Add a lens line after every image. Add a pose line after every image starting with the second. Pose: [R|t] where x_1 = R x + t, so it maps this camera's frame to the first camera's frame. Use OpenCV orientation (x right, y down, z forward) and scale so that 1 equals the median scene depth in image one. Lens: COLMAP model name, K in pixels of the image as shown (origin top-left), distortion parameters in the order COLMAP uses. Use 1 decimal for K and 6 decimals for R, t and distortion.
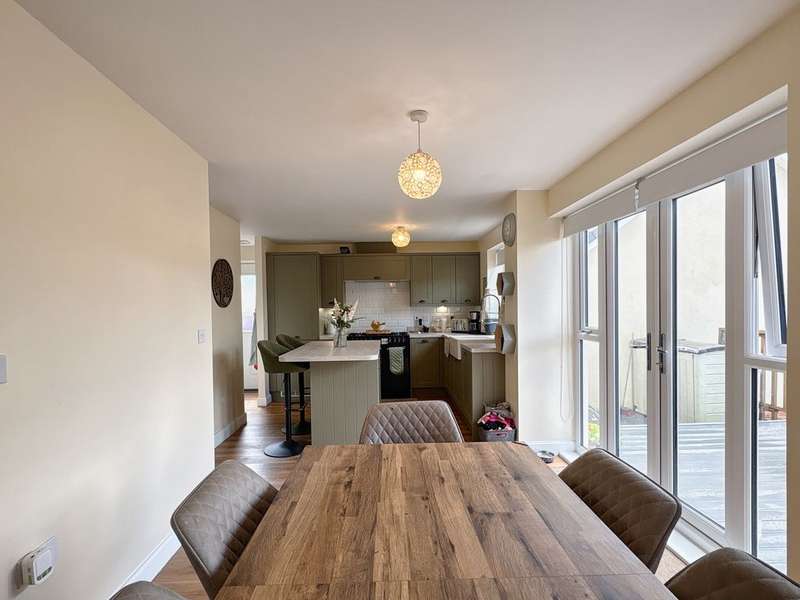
lens RADIAL K [[383.9, 0, 400.0], [0, 383.9, 300.0], [0, 0, 1]] dist [-0.000326, -0.000007]
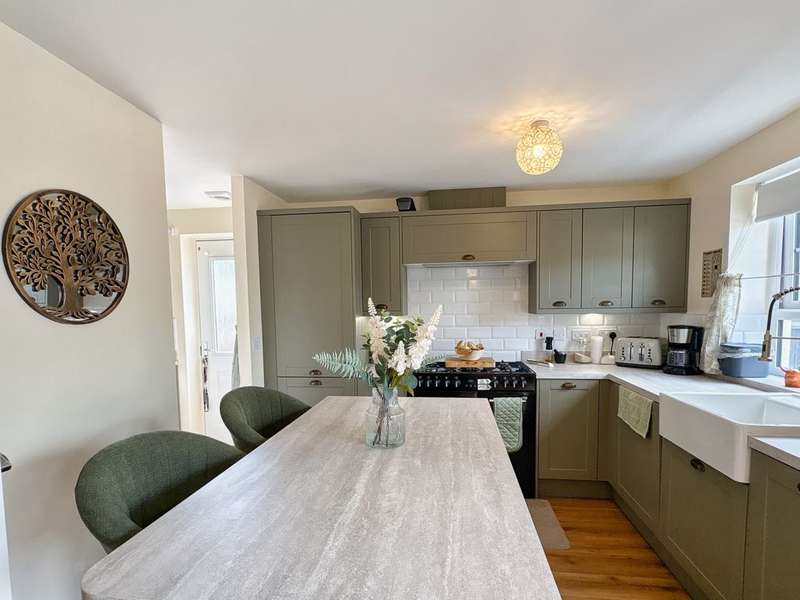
lens RADIAL K [[402.9, 0, 401.1], [0, 402.9, 328.9], [0, 0, 1]] dist [-0.000830, -0.000187]
pose [[0.986519, 0.013081, -0.163126, -0.059925], [-0.000819, 0.997182, 0.075012, -0.002734], [0.163647, -0.073867, 0.983750, 0.457722]]
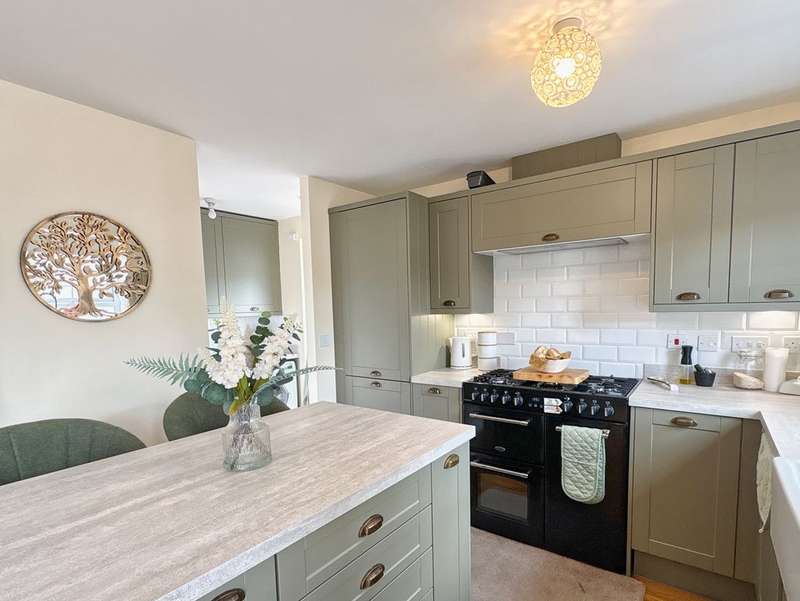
lens RADIAL K [[413.4, 0, 401.7], [0, 413.4, 337.6], [0, 0, 1]] dist [0.000031, -0.000133]
pose [[0.784318, 0.046382, -0.618623, 0.087507], [0.020161, 0.994769, 0.100145, -0.001431], [0.620031, -0.091017, 0.779280, 0.579840]]
